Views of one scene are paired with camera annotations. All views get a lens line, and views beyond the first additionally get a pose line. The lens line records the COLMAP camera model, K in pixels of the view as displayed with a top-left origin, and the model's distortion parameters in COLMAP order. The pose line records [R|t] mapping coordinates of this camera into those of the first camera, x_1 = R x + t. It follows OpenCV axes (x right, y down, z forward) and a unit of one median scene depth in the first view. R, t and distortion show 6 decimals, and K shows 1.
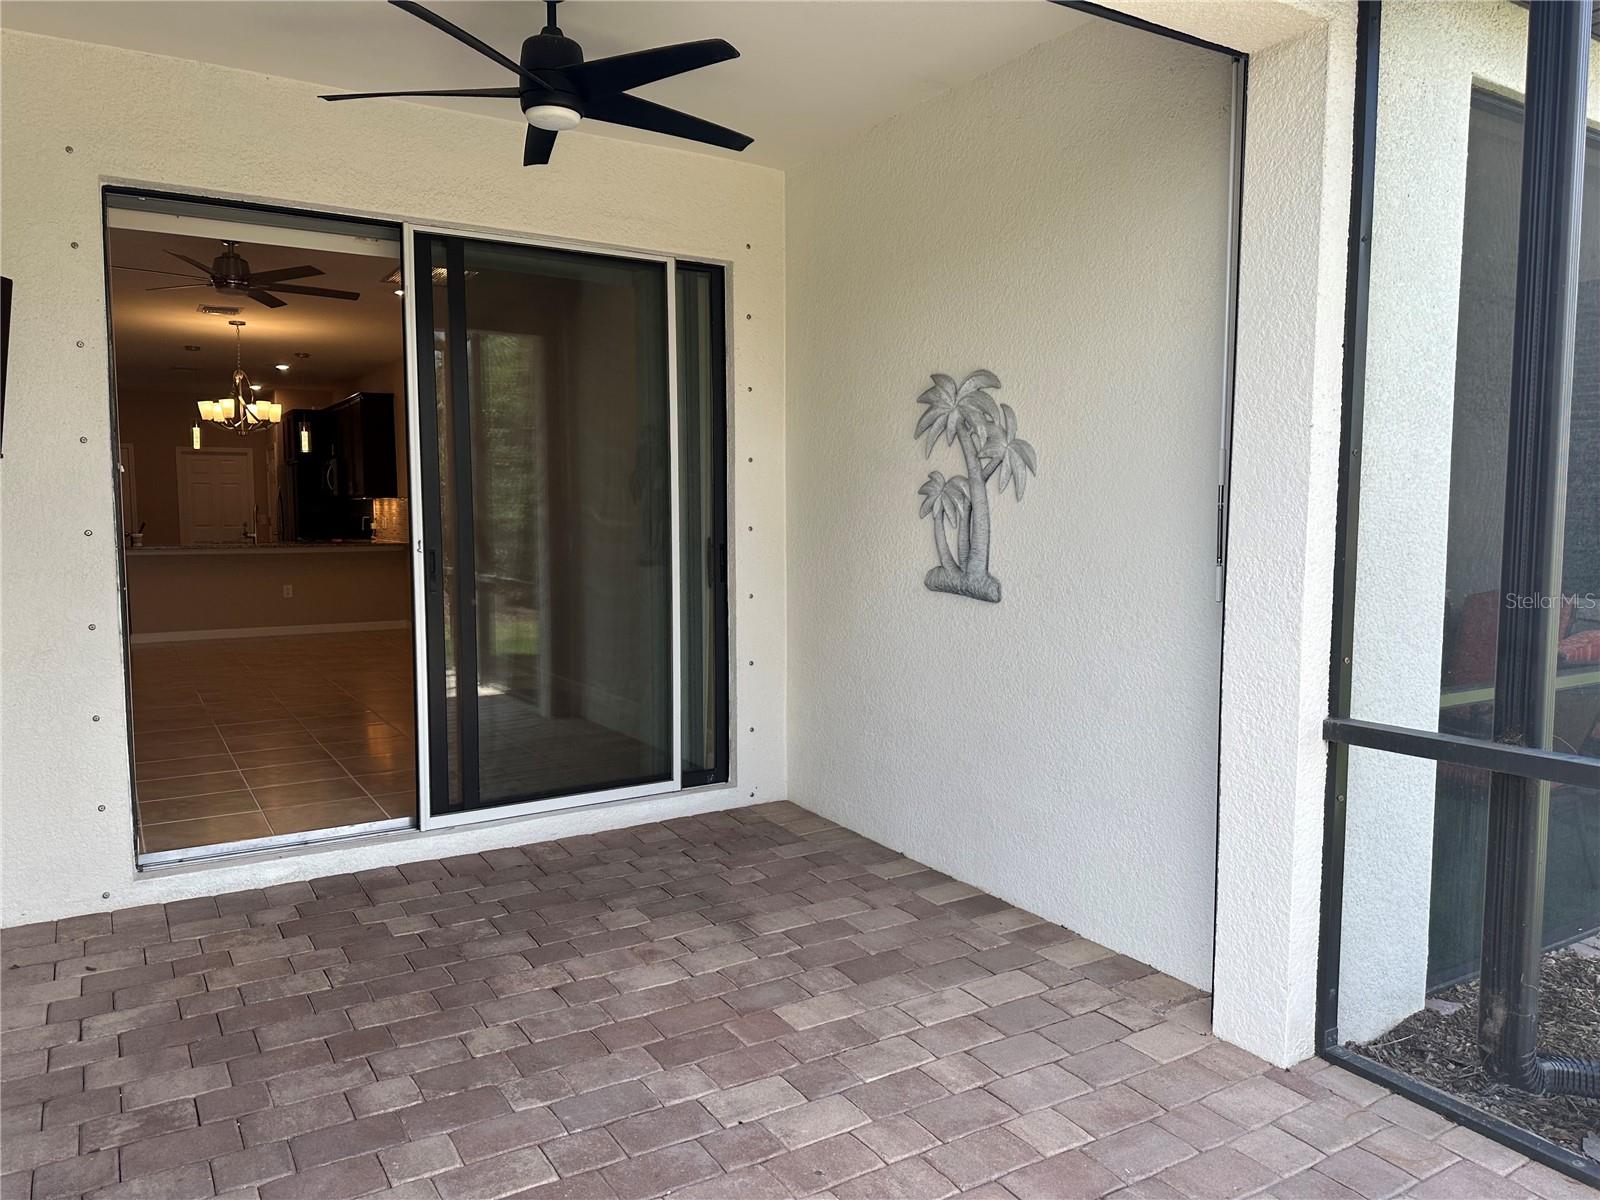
lens RADIAL K [[1117.8, 0, 800.0], [0, 1117.8, 600.0], [0, 0, 1]] dist [0.114906, -0.155878]
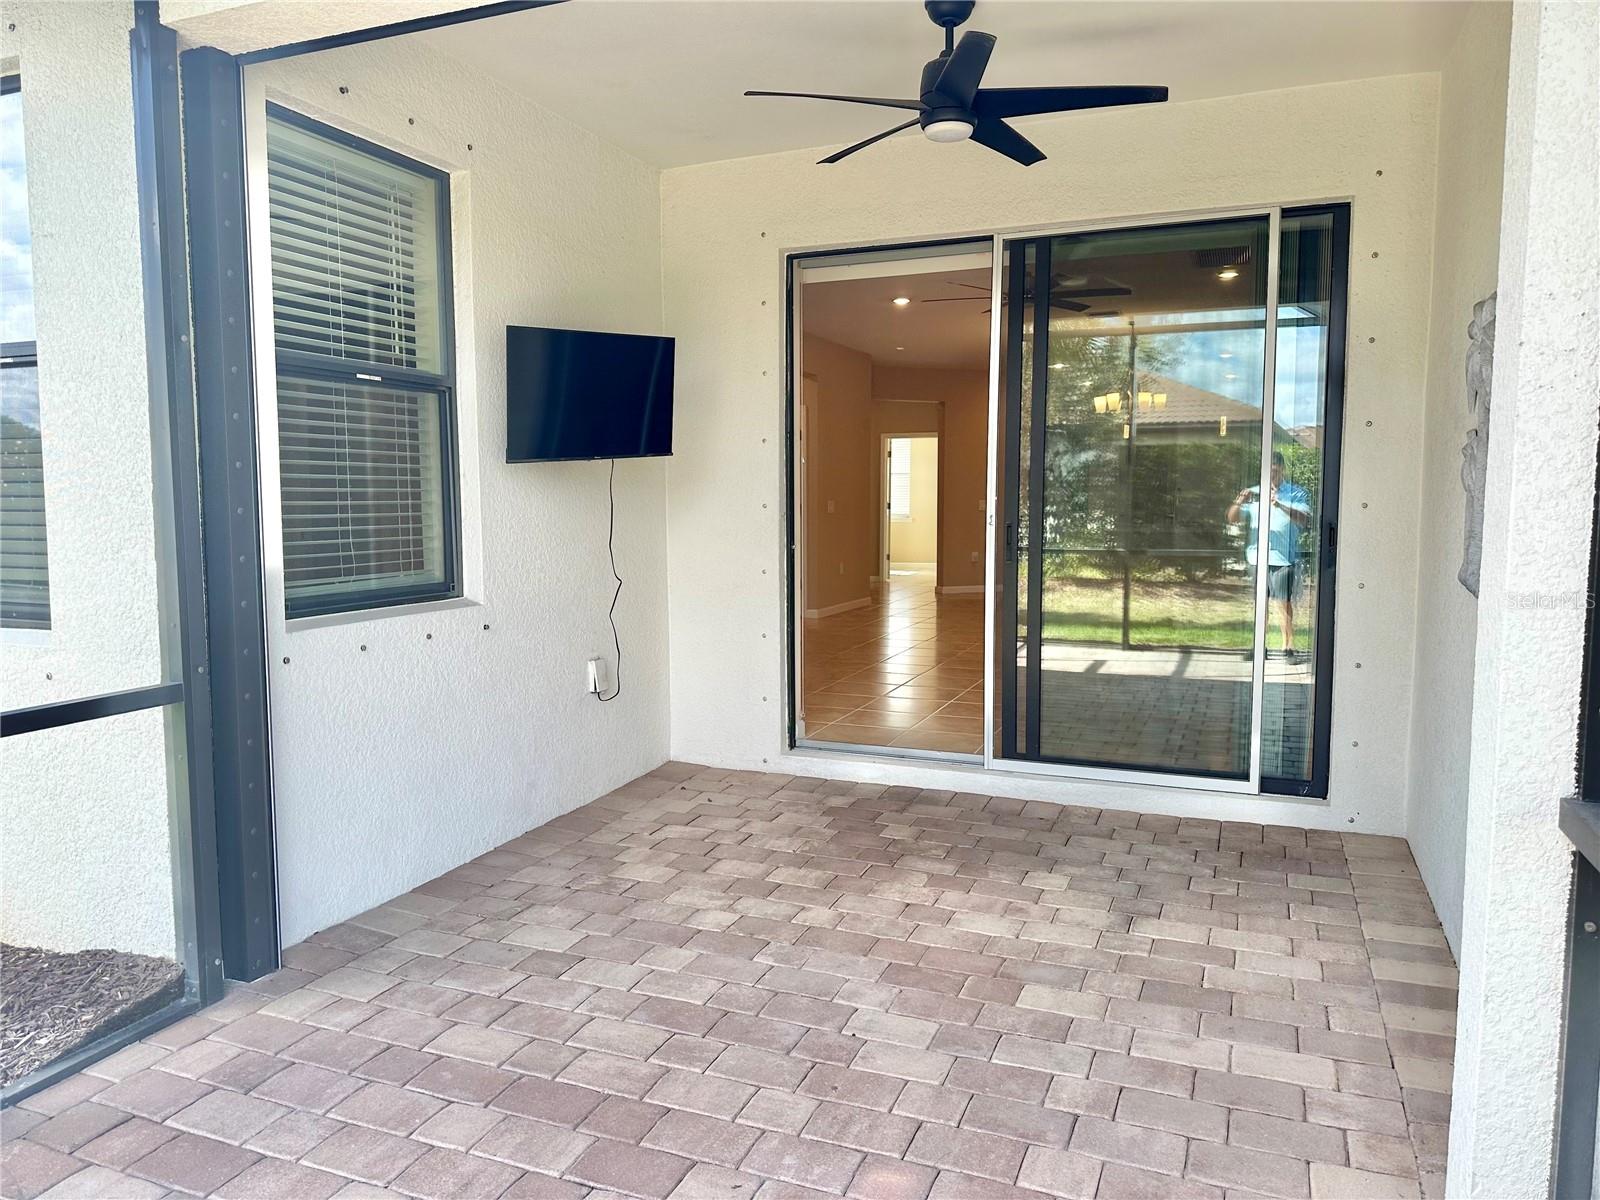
lens RADIAL K [[1120.0, 0, 800.0], [0, 1120.0, 600.0], [0, 0, 1]] dist [0.048572, -0.042830]
pose [[0.603386, 0.079923, -0.793434, 0.503920], [-0.070442, 0.996417, 0.046801, -0.005890], [0.794332, 0.027652, 0.606854, 0.188775]]
